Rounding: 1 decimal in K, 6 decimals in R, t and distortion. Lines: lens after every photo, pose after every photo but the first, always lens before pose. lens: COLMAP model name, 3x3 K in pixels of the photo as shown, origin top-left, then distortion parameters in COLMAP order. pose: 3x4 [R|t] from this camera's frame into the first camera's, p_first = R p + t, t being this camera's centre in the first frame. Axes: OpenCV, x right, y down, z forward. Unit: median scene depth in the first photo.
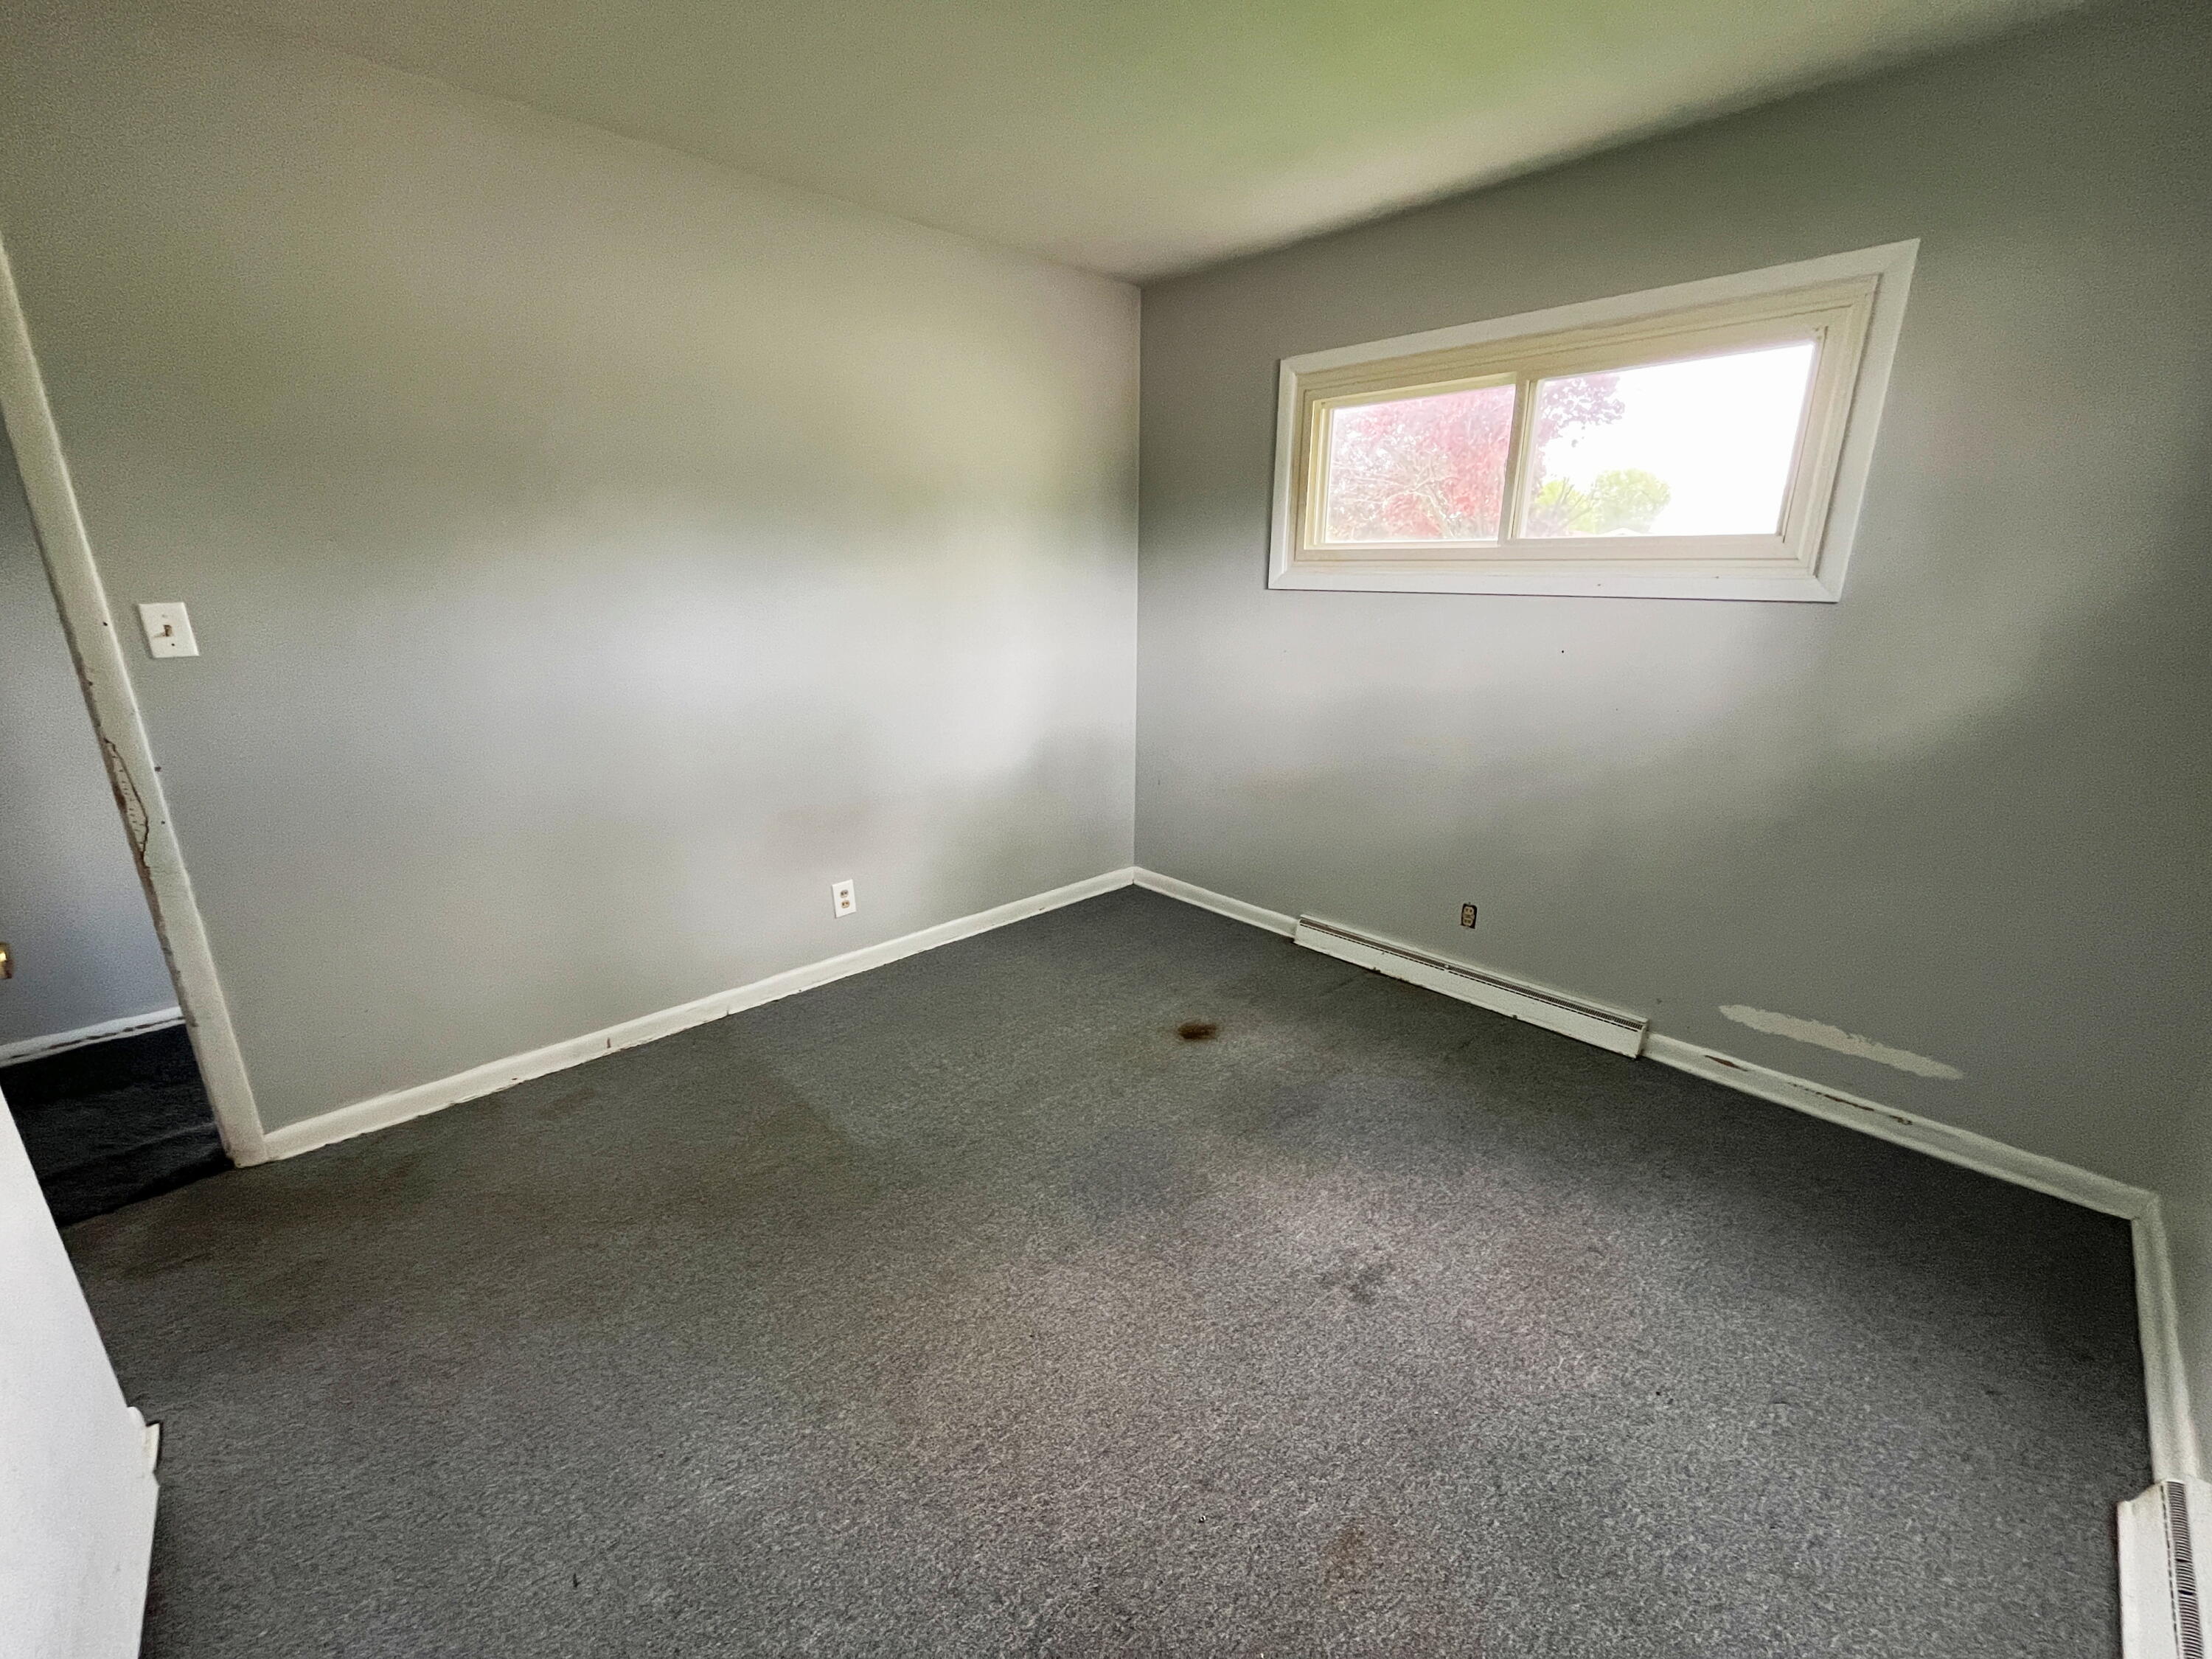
lens RADIAL K [[893.6, 0, 1100.5], [0, 893.6, 838.5], [0, 0, 1]] dist [-0.002076, 0.000164]
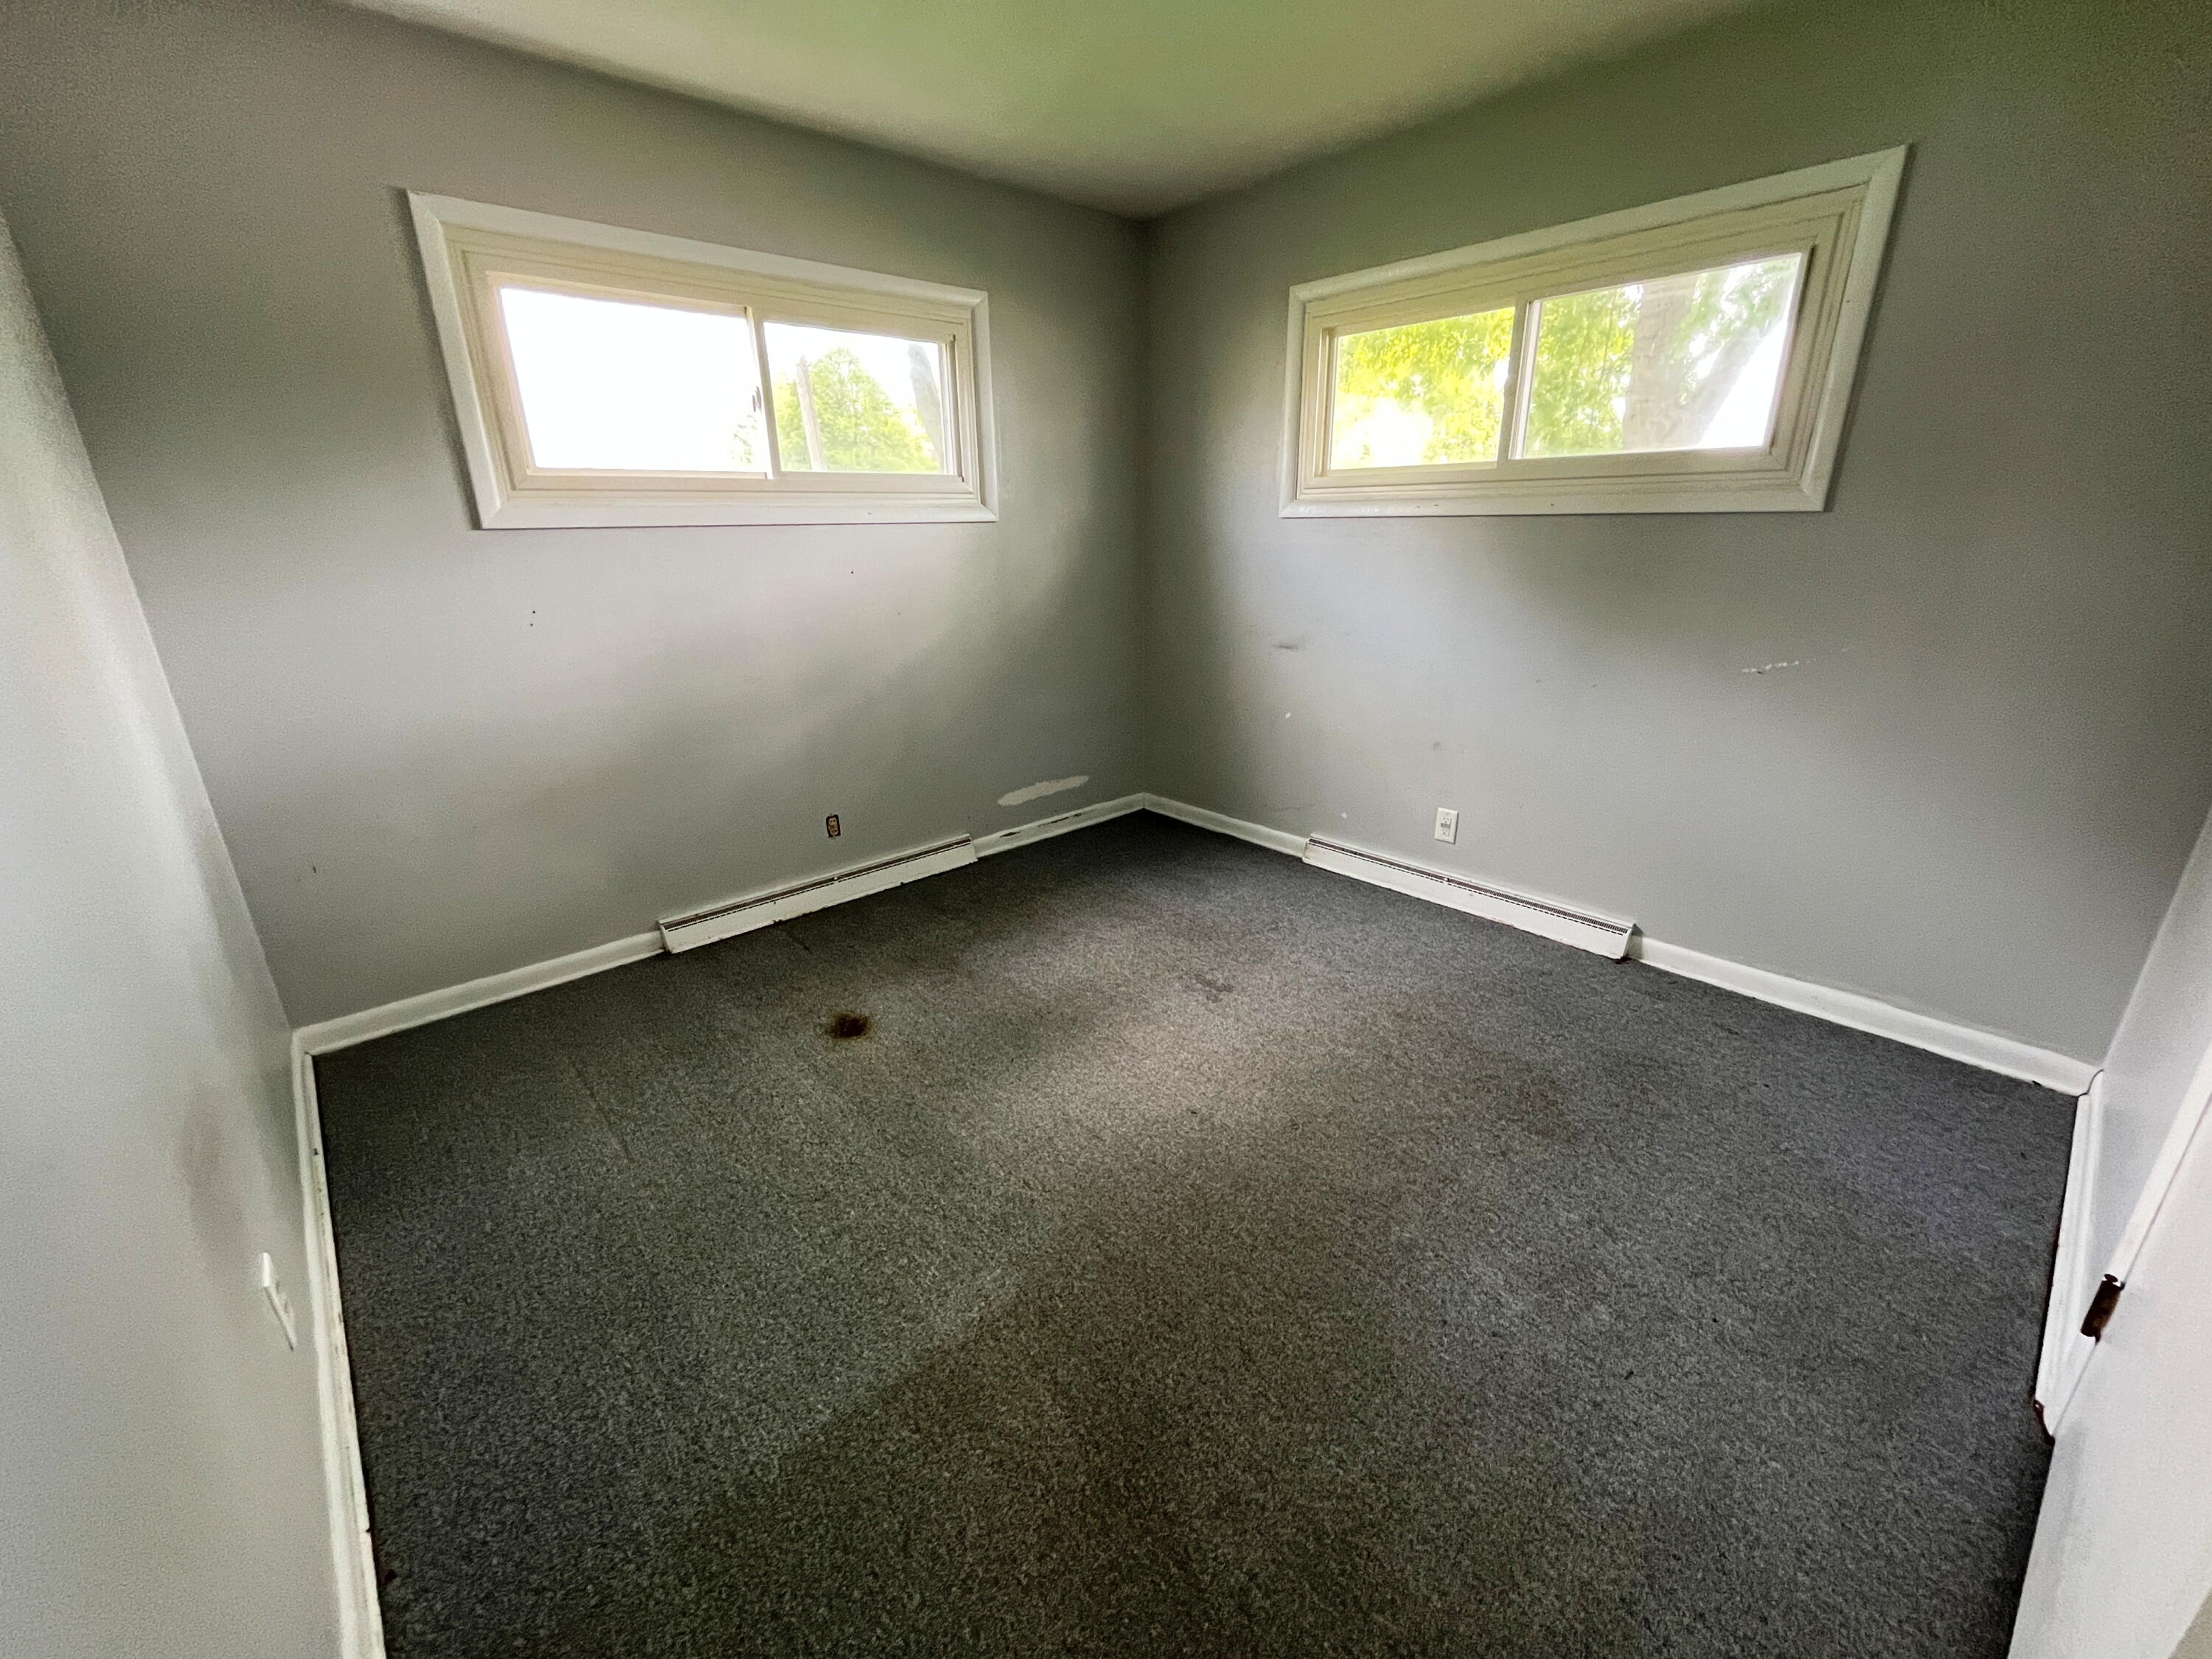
lens RADIAL K [[893.6, 0, 1100.5], [0, 893.6, 838.5], [0, 0, 1]] dist [-0.002076, 0.000164]
pose [[0.034477, -0.338069, 0.940490, -0.729048], [0.299502, 0.901293, 0.313000, -0.172529], [-0.953472, 0.270888, 0.132327, 0.656395]]
